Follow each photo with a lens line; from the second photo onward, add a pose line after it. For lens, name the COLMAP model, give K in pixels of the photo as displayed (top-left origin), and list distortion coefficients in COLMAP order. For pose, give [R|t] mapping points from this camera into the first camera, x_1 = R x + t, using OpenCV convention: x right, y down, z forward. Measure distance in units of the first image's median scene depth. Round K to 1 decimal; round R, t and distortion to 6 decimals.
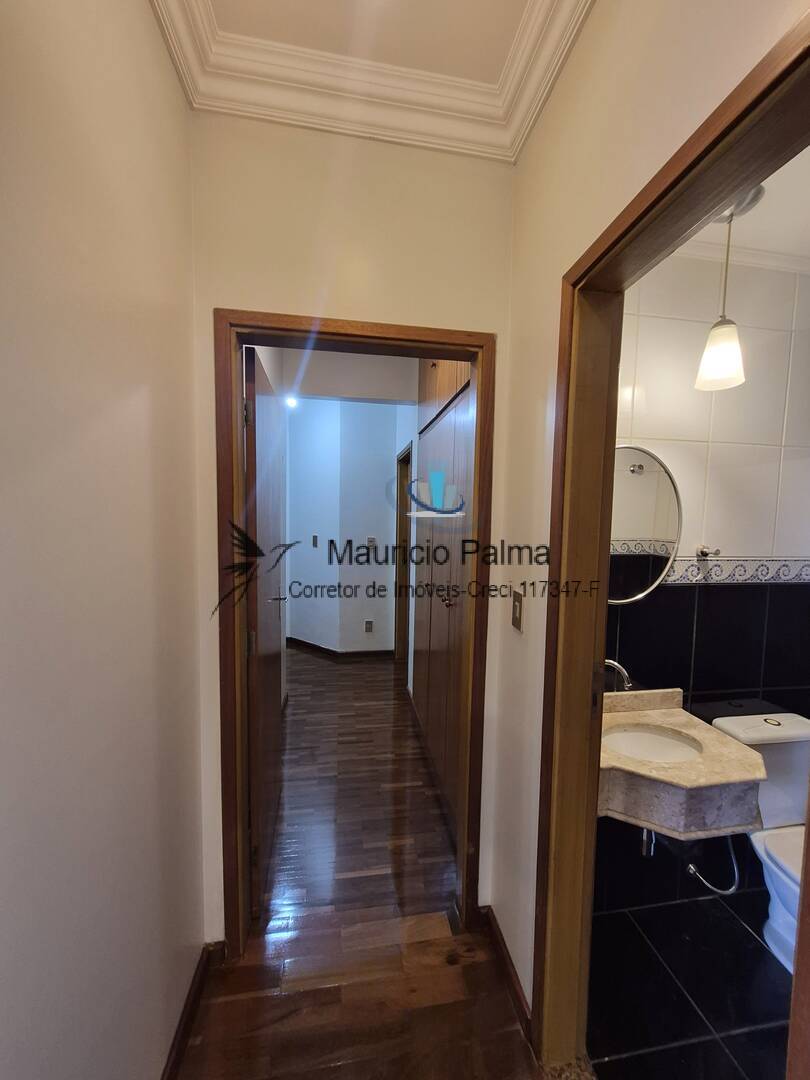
lens RADIAL K [[422.3, 0, 411.8], [0, 422.3, 548.8], [0, 0, 1]] dist [0.001796, -0.000396]
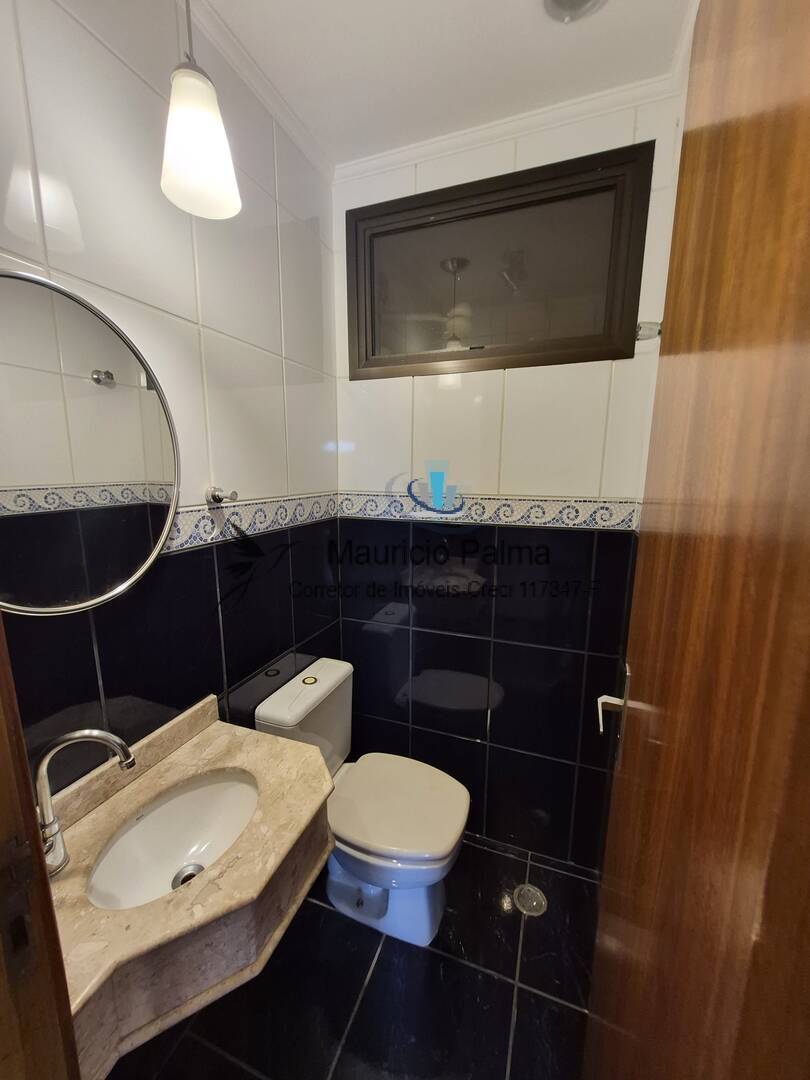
lens RADIAL K [[422.3, 0, 411.6], [0, 422.3, 542.5], [0, 0, 1]] dist [0.001796, -0.000396]
pose [[0.489121, -0.168921, 0.855703, 0.248154], [0.068005, 0.985466, 0.155665, -0.003359], [-0.869561, -0.017947, 0.493499, 0.385904]]
